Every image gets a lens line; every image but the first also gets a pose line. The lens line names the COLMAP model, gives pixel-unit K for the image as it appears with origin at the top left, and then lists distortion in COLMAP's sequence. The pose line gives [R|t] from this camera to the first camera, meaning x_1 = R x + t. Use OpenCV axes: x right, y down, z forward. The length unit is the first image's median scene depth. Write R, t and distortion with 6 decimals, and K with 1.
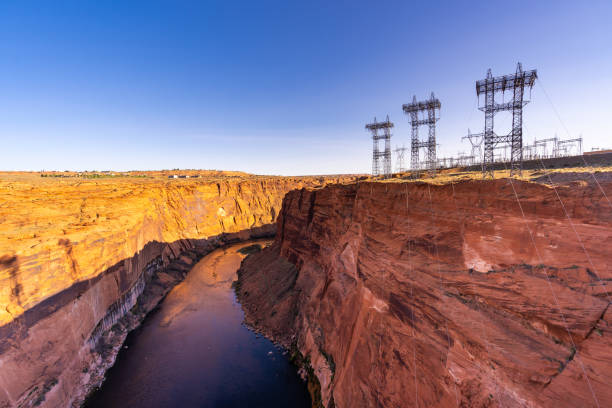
lens RADIAL K [[275.5, 0, 305.2], [0, 275.5, 202.5], [0, 0, 1]] dist [-0.009236, 0.000628]
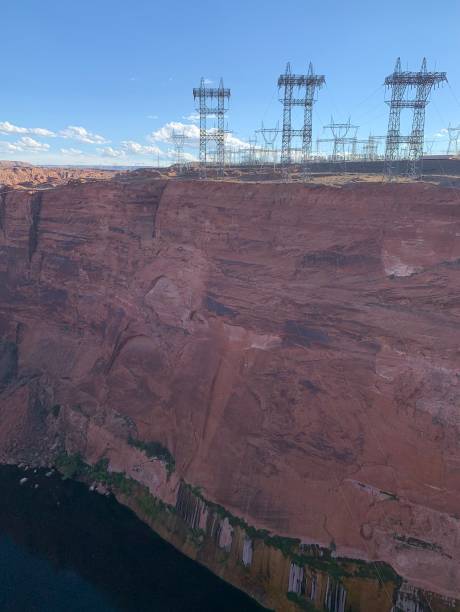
lens RADIAL K [[511.4, 0, 231.0], [0, 511.4, 306.9], [0, 0, 1]] dist [0.115668, -0.307023]
pose [[0.813517, -0.099442, 0.572976, -0.448854], [0.004682, 0.986360, 0.164538, 0.021901], [-0.581522, -0.131172, 0.802886, -0.083458]]
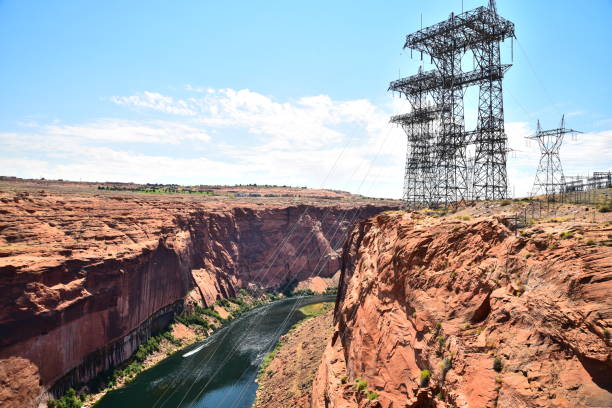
lens RADIAL K [[430.0, 0, 307.2], [0, 430.0, 204.5], [0, 0, 1]] dist [-0.125720, 0.092474]
pose [[0.937389, 0.043059, -0.345611, 0.378448], [-0.071608, 0.994955, -0.070259, -0.013705], [0.340842, 0.090608, 0.935744, 0.082611]]
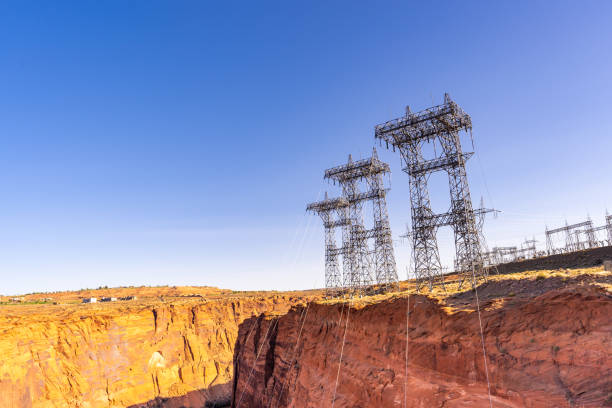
lens RADIAL K [[452.2, 0, 305.1], [0, 452.2, 202.4], [0, 0, 1]] dist [0.002676, 0.001148]
pose [[0.997621, -0.051724, -0.045564, 0.260108], [0.036816, 0.958656, -0.282174, -0.009999], [0.058276, 0.279826, 0.958280, 0.056016]]
